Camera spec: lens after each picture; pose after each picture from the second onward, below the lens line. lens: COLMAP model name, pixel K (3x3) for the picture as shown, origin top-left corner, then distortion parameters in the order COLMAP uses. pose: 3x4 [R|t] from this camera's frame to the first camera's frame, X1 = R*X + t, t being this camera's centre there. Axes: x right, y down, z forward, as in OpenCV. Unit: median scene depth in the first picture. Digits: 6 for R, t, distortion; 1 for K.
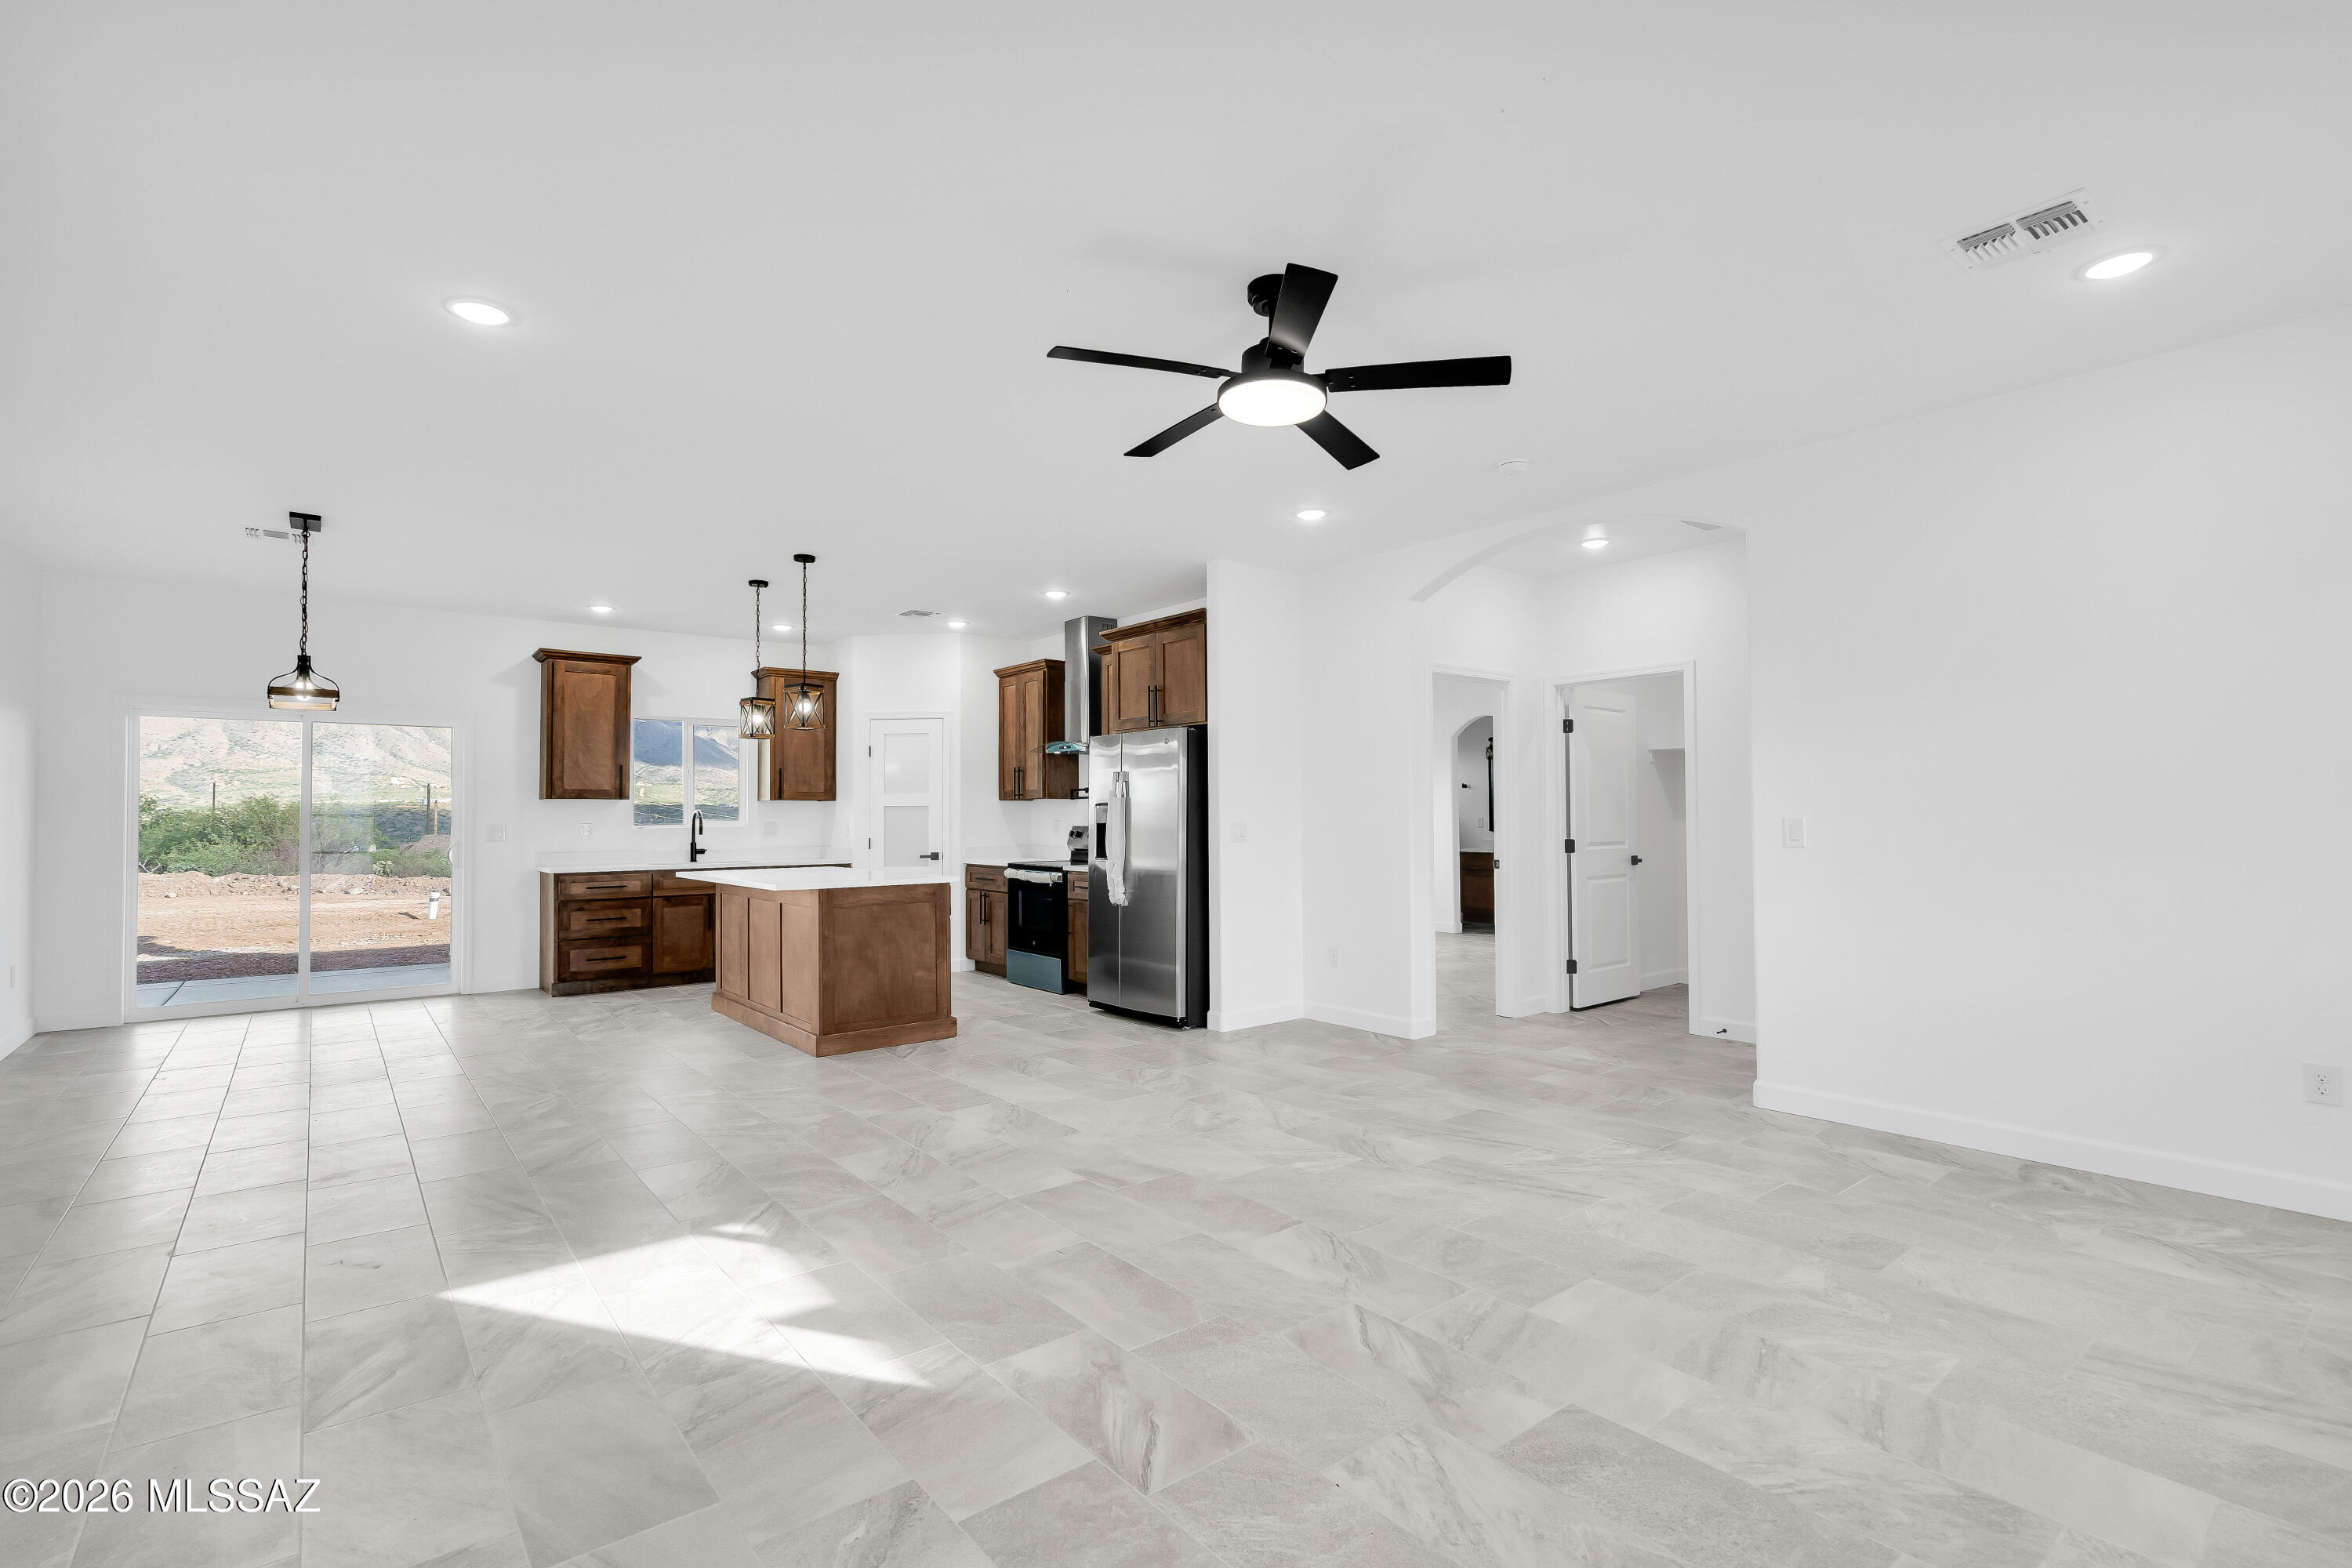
lens RADIAL K [[1065.9, 0, 1149.6], [0, 1065.9, 795.9], [0, 0, 1]] dist [-0.000374, 0.000579]
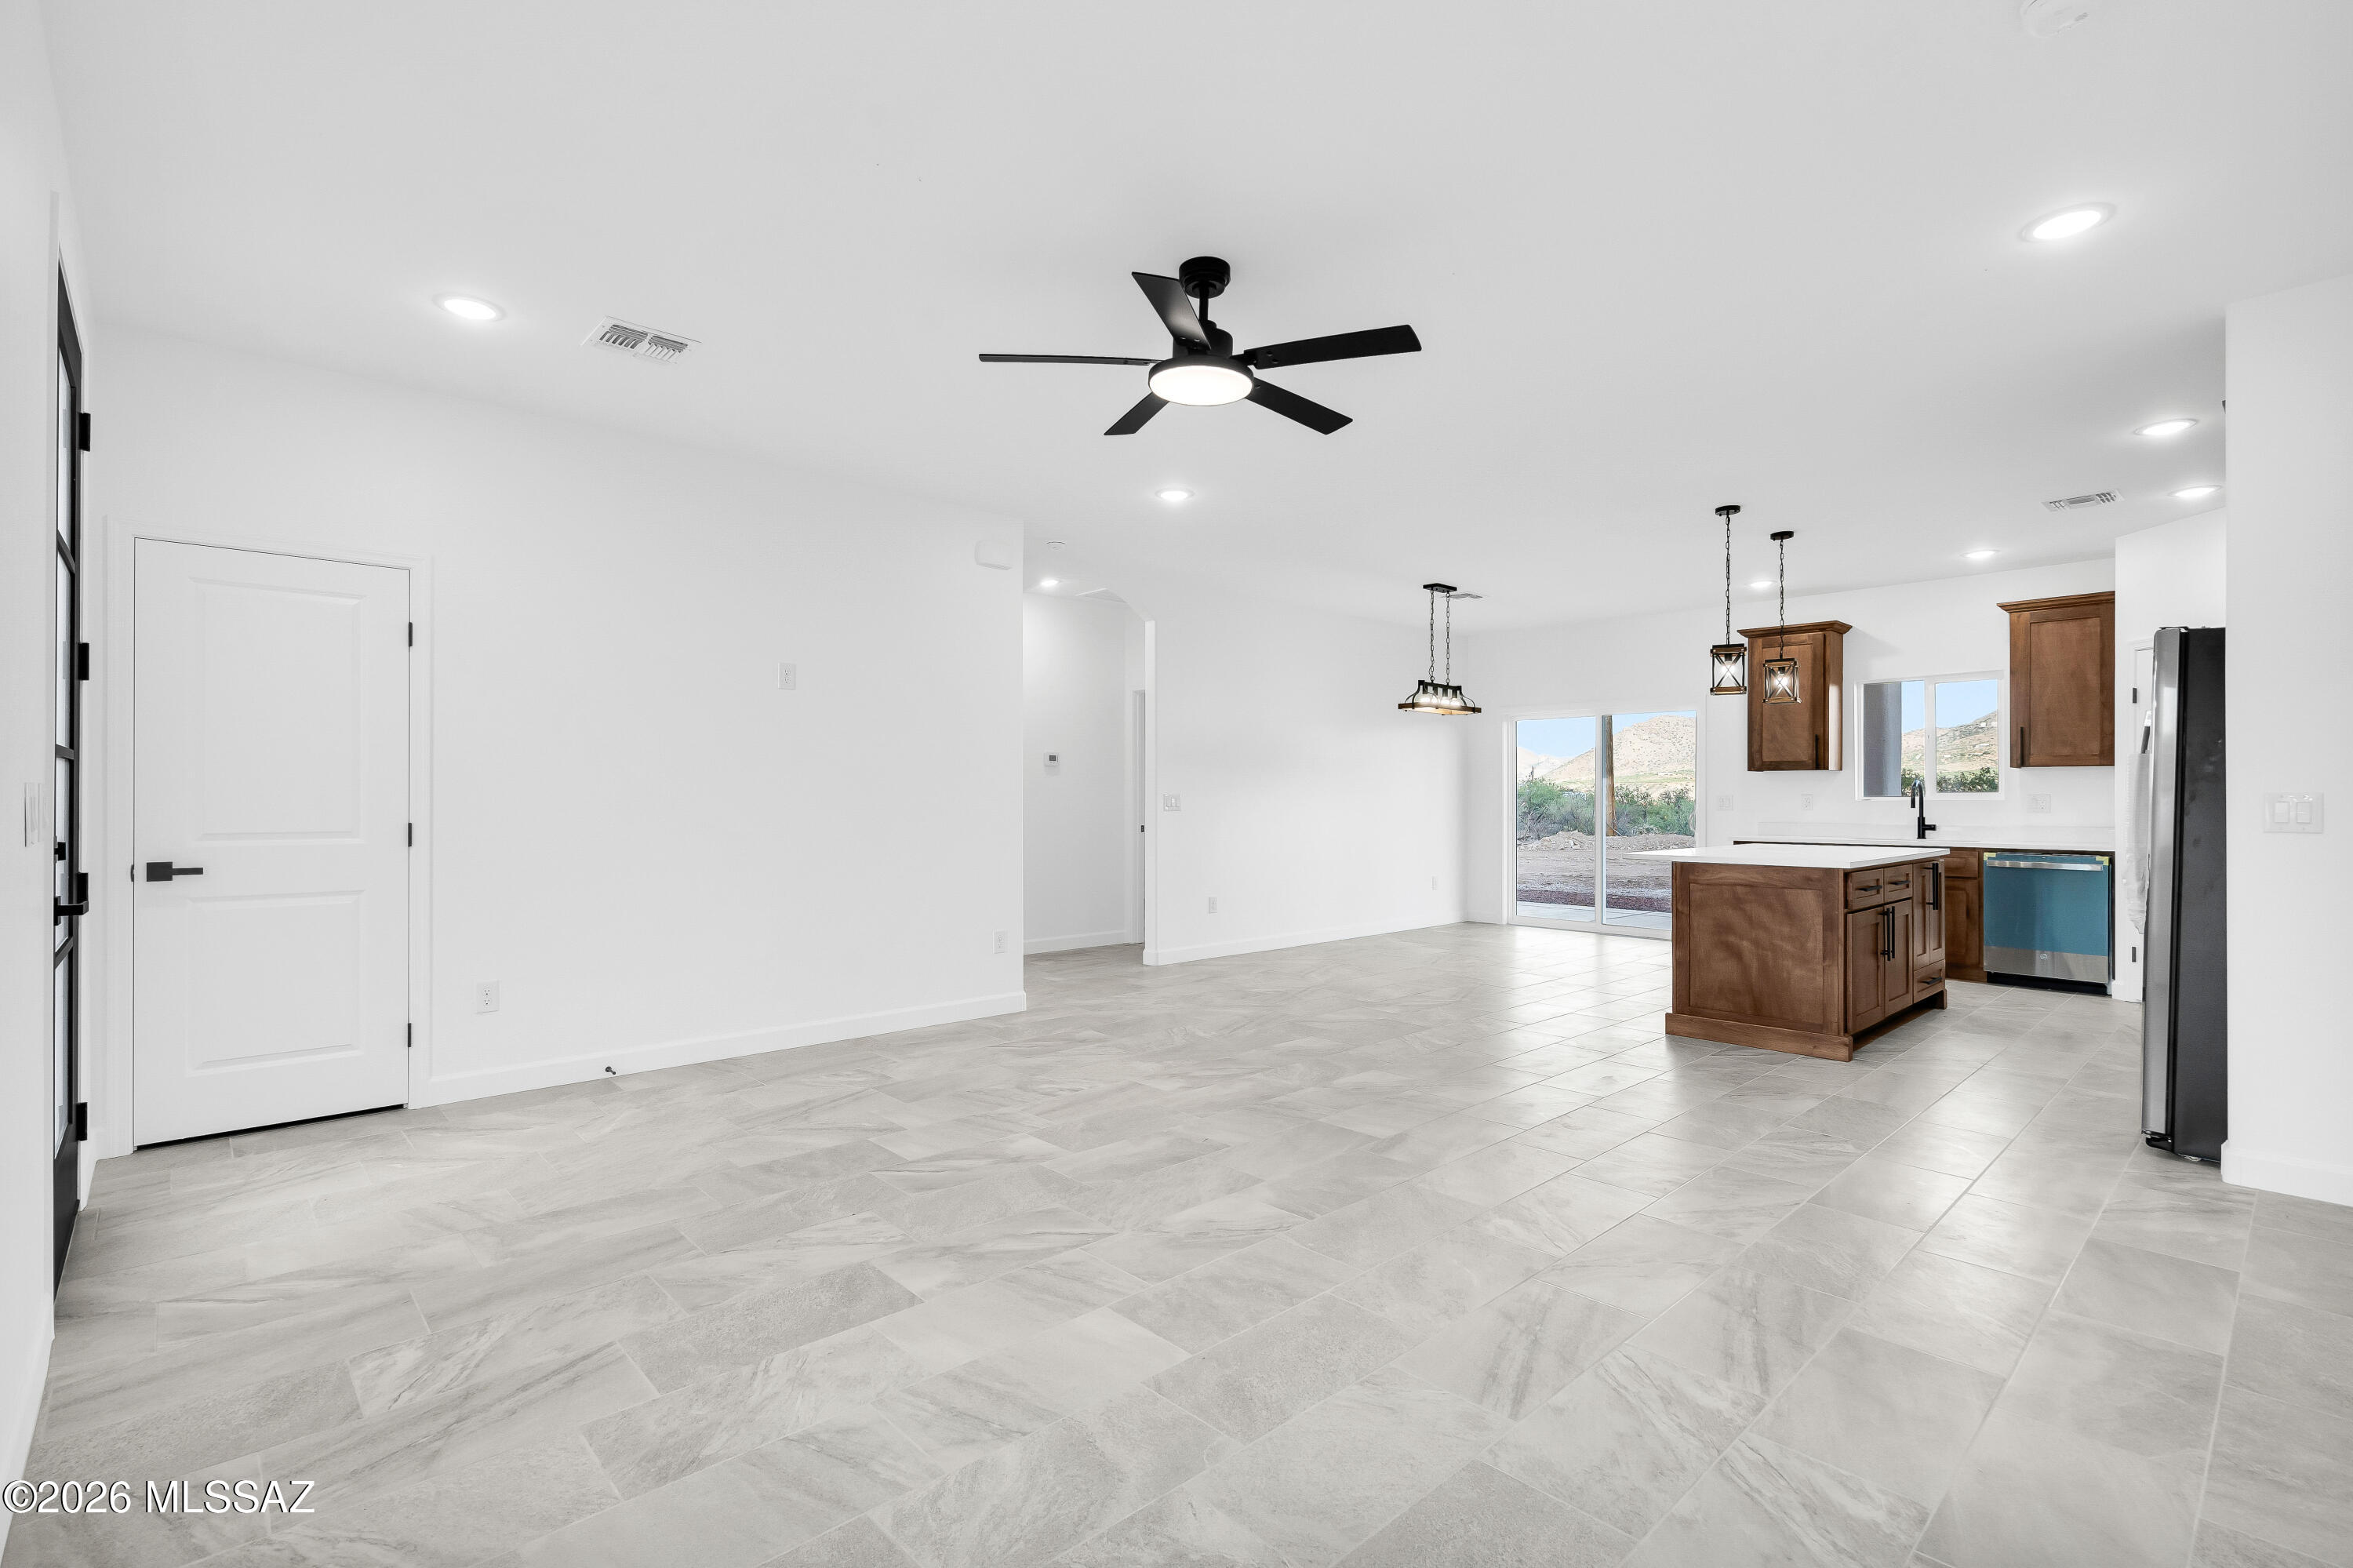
lens RADIAL K [[1069.8, 0, 1173.0], [0, 1069.8, 786.8], [0, 0, 1]] dist [-0.001215, 0.000247]
pose [[0.084029, -0.003308, -0.996458, 0.451464], [0.019035, 0.999817, -0.001714, 0.009467], [0.996281, -0.018823, 0.084077, 0.343481]]
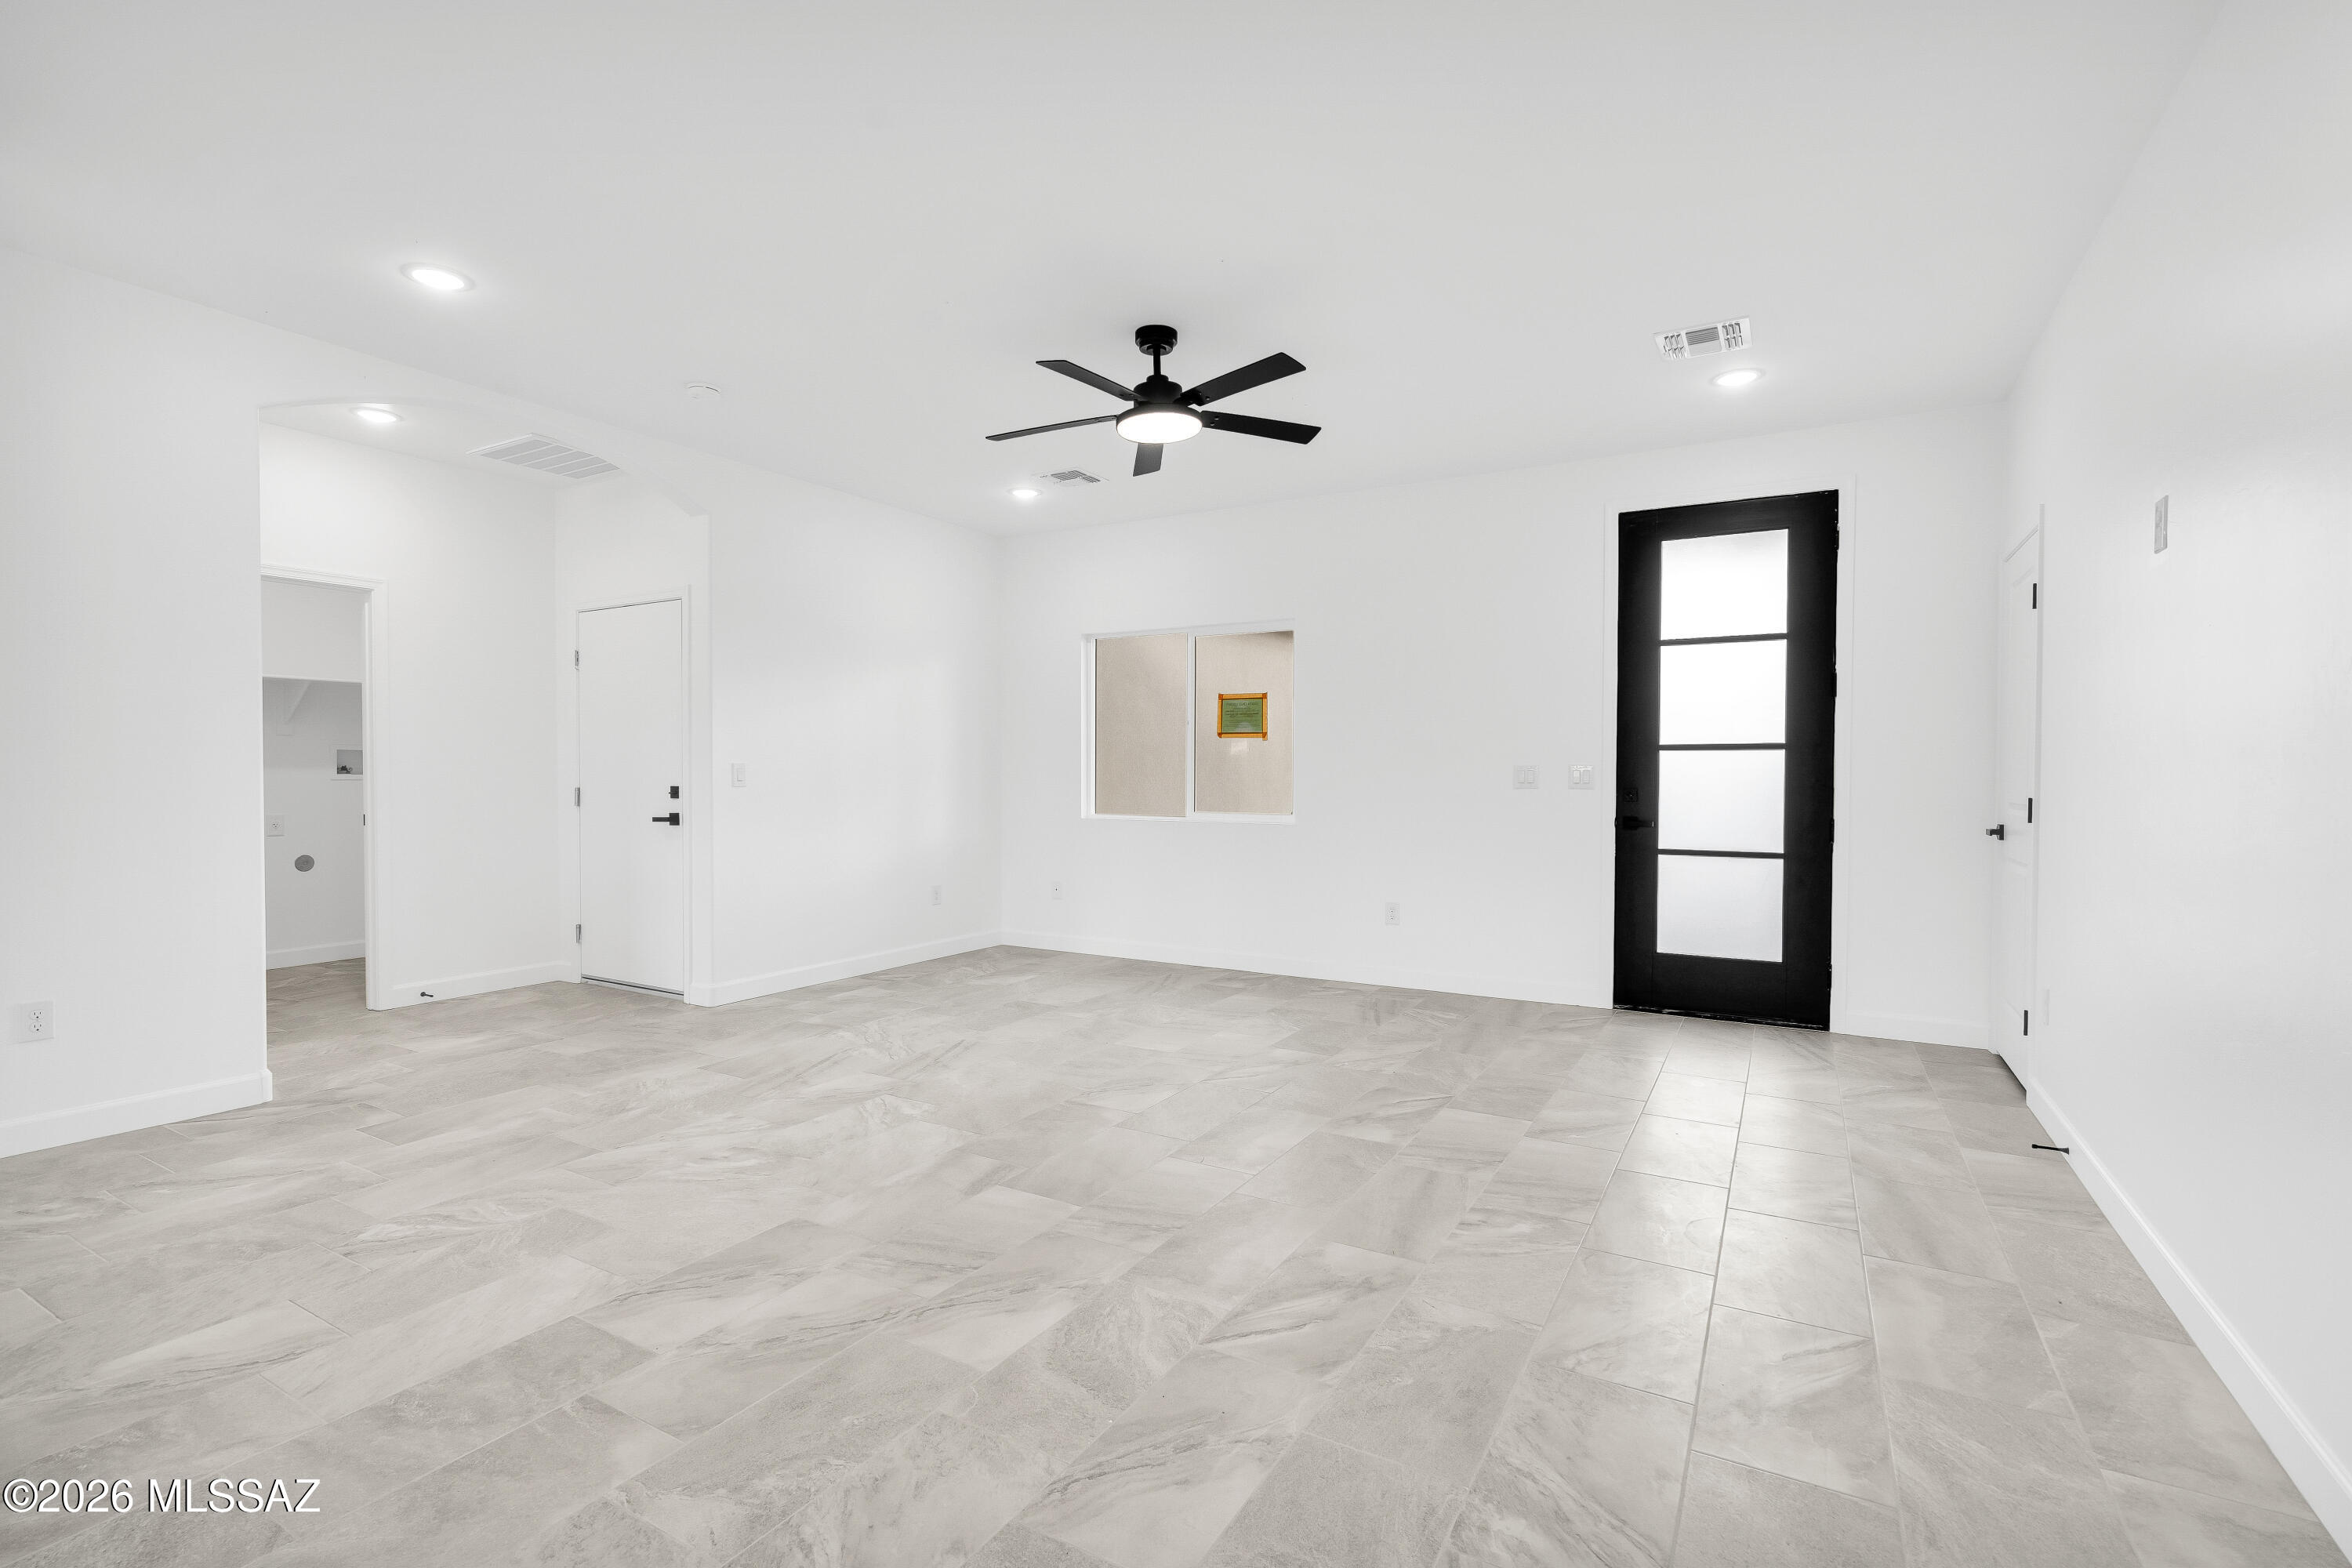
lens RADIAL K [[1072.1, 0, 1169.6], [0, 1072.1, 796.2], [0, 0, 1]] dist [-0.002377, -0.000397]
pose [[-0.367090, -0.014682, 0.930069, -0.420913], [-0.021135, 0.999749, 0.007440, 0.022572], [-0.929945, -0.016925, -0.367309, 0.566603]]
